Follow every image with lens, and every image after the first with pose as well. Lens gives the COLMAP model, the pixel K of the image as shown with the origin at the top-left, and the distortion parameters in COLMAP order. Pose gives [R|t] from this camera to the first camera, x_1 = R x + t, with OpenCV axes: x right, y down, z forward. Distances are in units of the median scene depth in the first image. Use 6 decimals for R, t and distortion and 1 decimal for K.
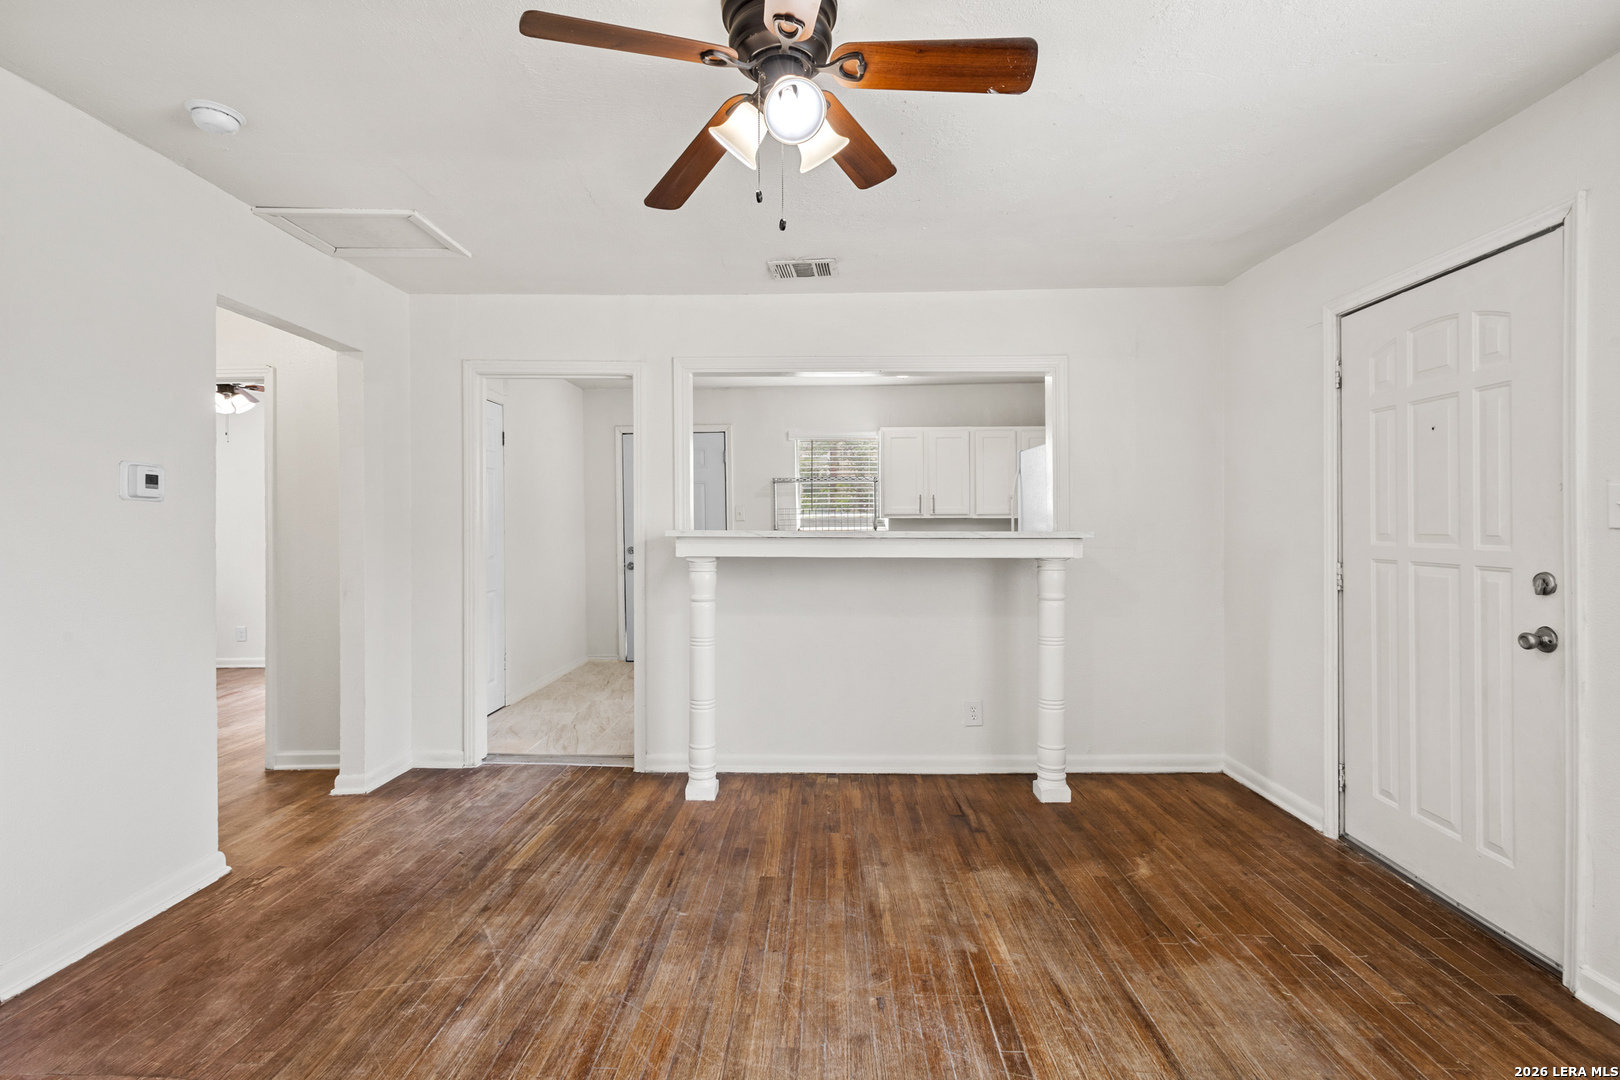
lens RADIAL K [[751.7, 0, 804.5], [0, 751.7, 530.4], [0, 0, 1]] dist [0.006588, -0.001033]
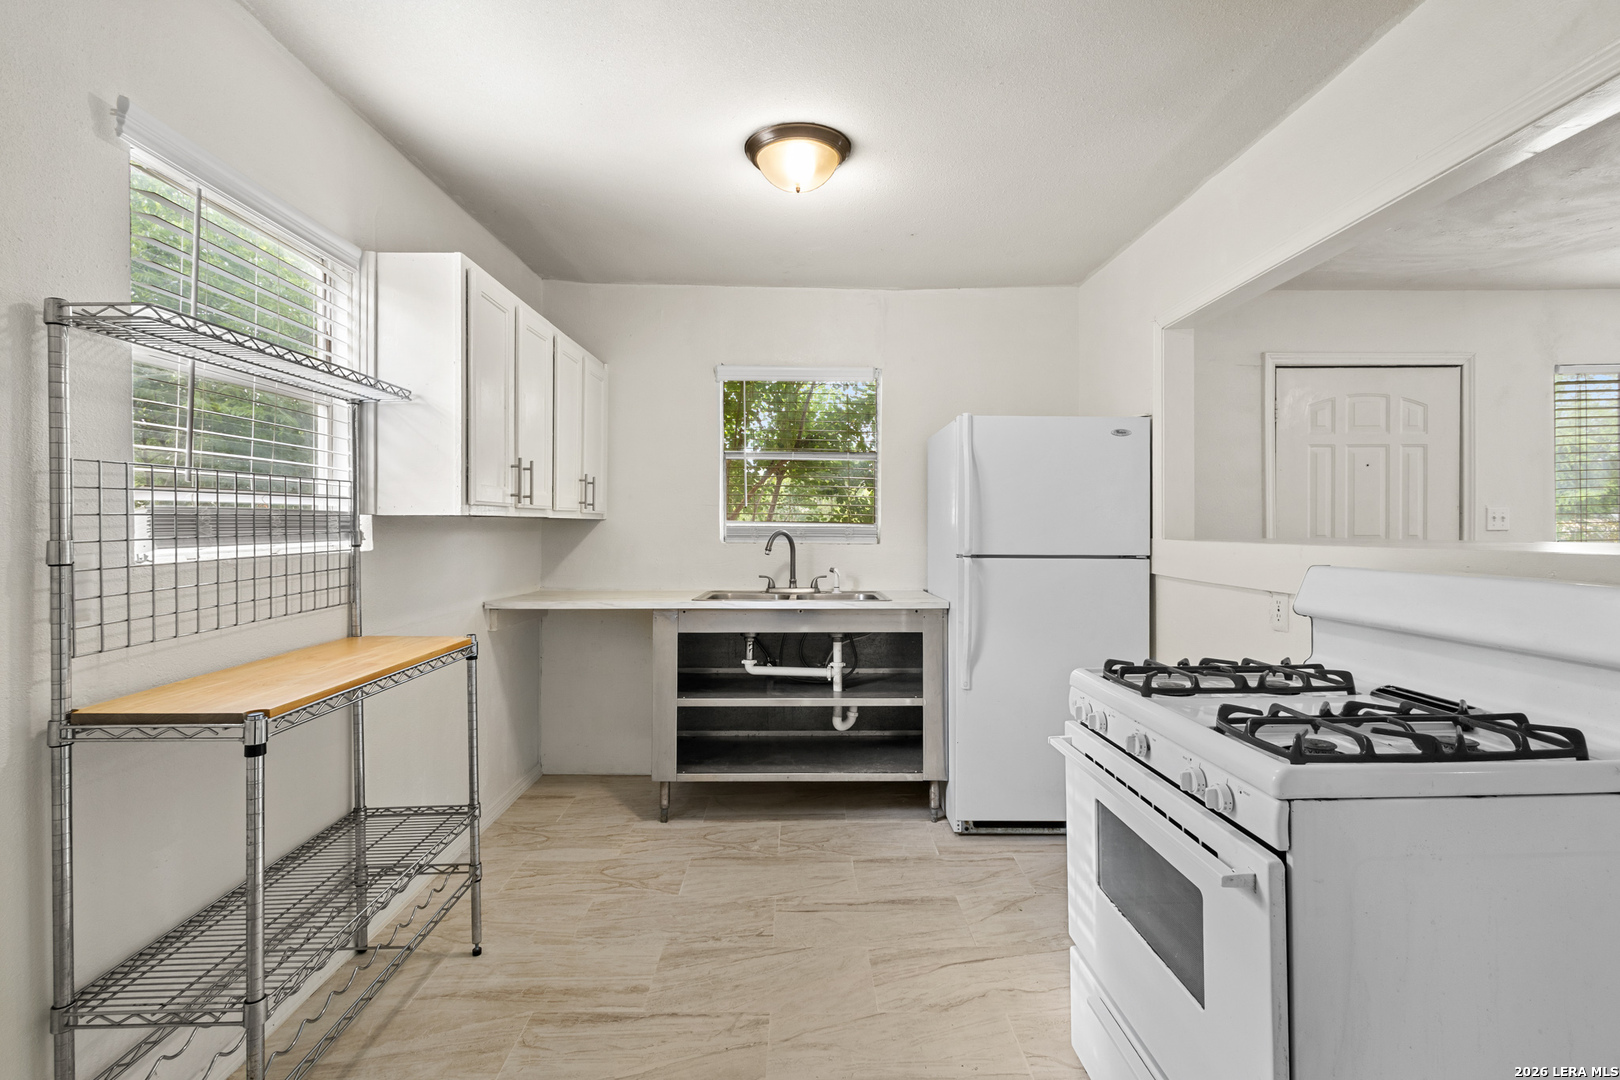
lens RADIAL K [[757.3, 0, 807.6], [0, 757.3, 516.5], [0, 0, 1]] dist [0.004395, -0.000191]
pose [[-0.036431, 0.014520, 0.999231, -0.592718], [0.010084, 0.999849, -0.014162, -0.019431], [-0.999285, 0.009561, -0.036572, 1.984542]]
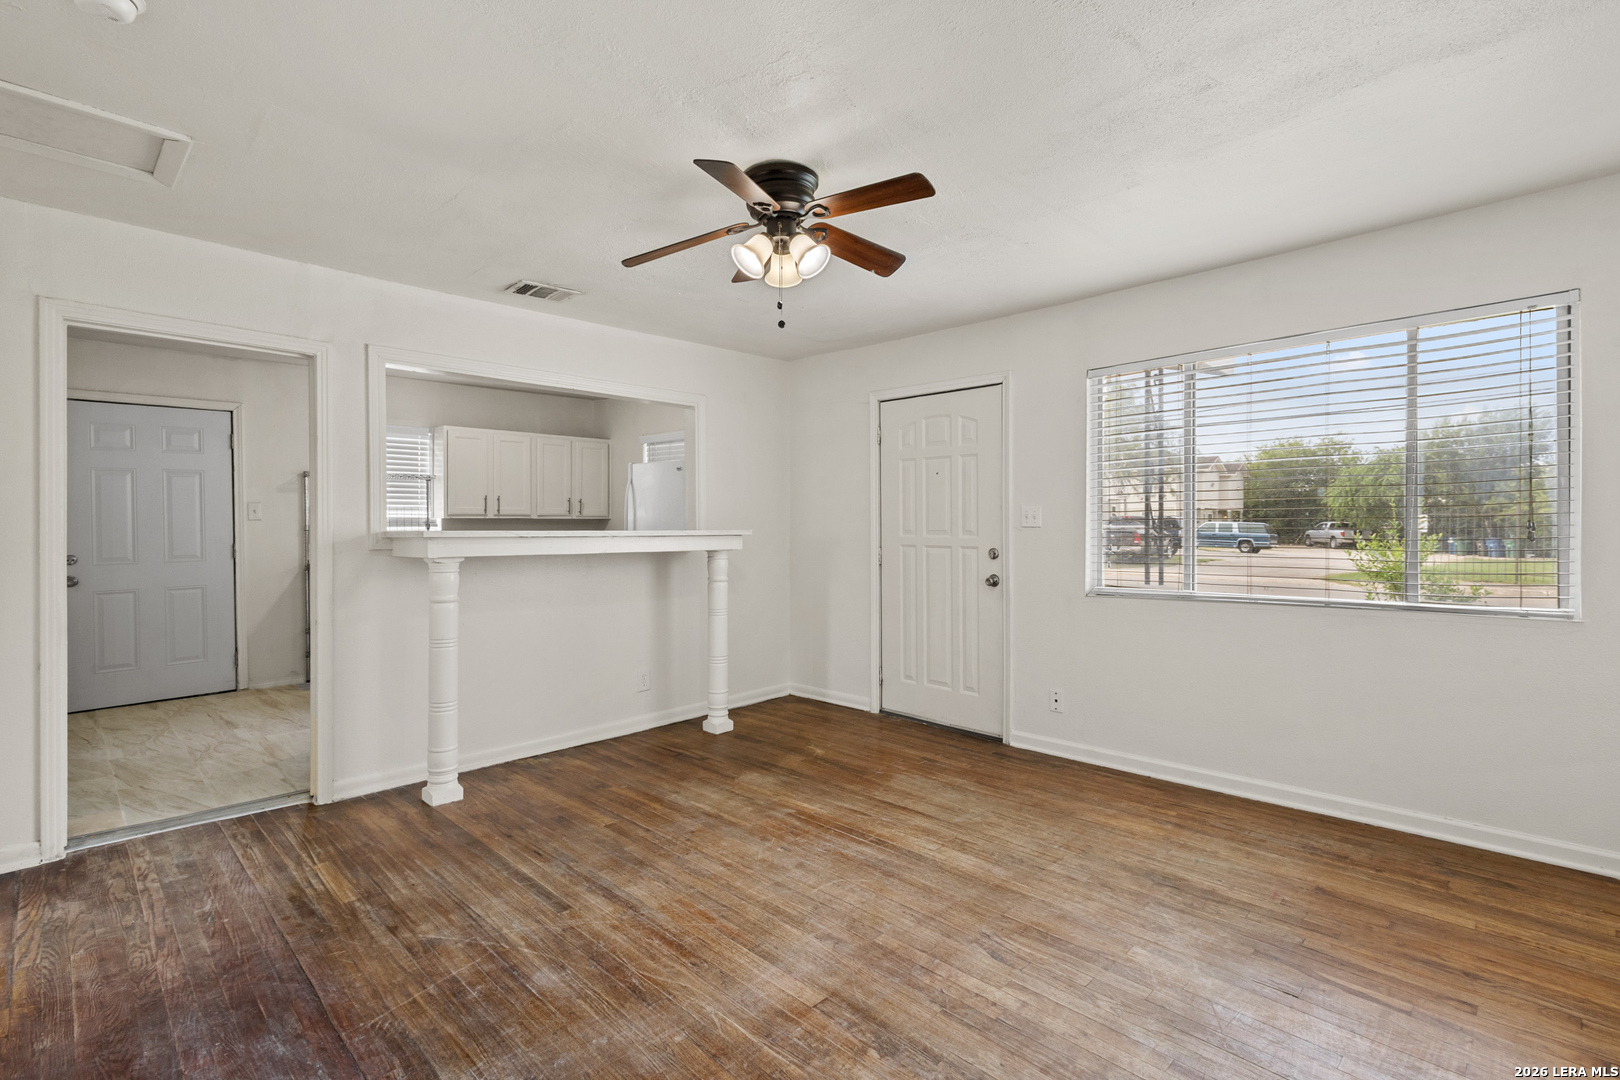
lens RADIAL K [[756.4, 0, 801.0], [0, 756.4, 525.3], [0, 0, 1]] dist [0.005645, -0.000725]
pose [[0.687957, -0.000739, 0.725751, -0.683632], [0.005137, 0.999979, -0.003852, -0.001647], [-0.725733, 0.006378, 0.687946, -0.035125]]
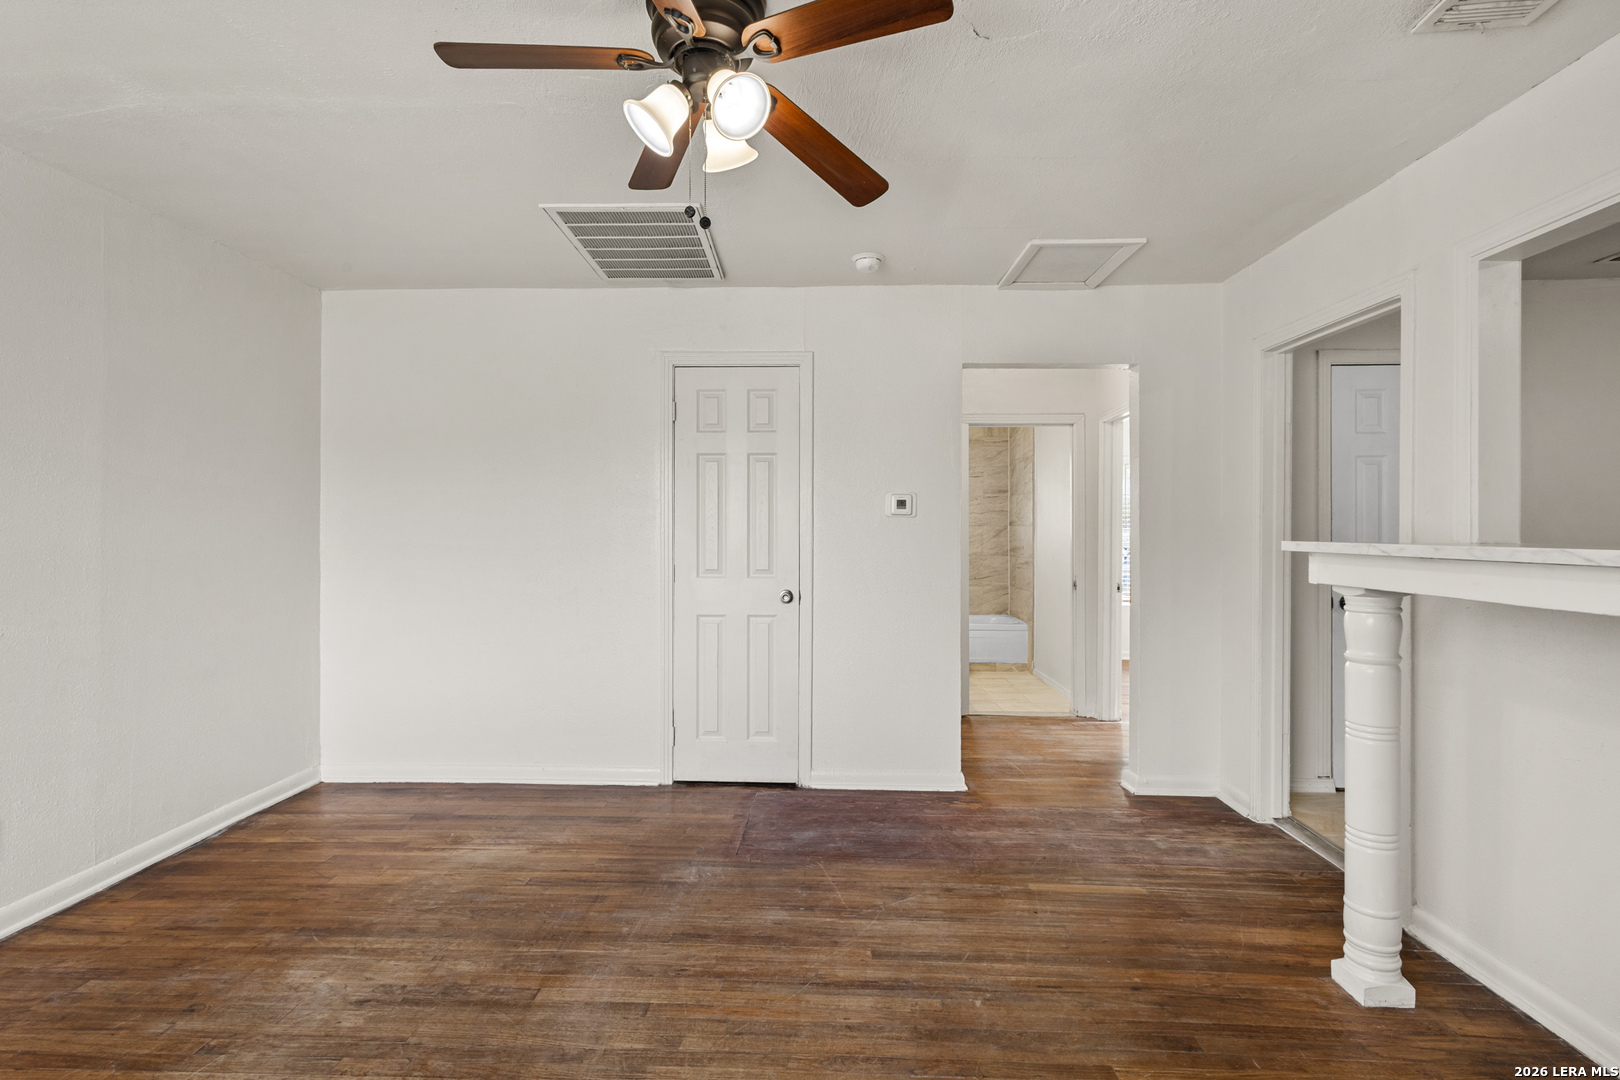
lens RADIAL K [[766.6, 0, 805.1], [0, 766.6, 534.8], [0, 0, 1]] dist [0.006426, -0.000204]
pose [[-0.006918, 0.002398, -0.999973, 0.601025], [-0.008015, 0.999965, 0.002453, -0.004891], [0.999944, 0.008032, -0.006898, 0.714723]]
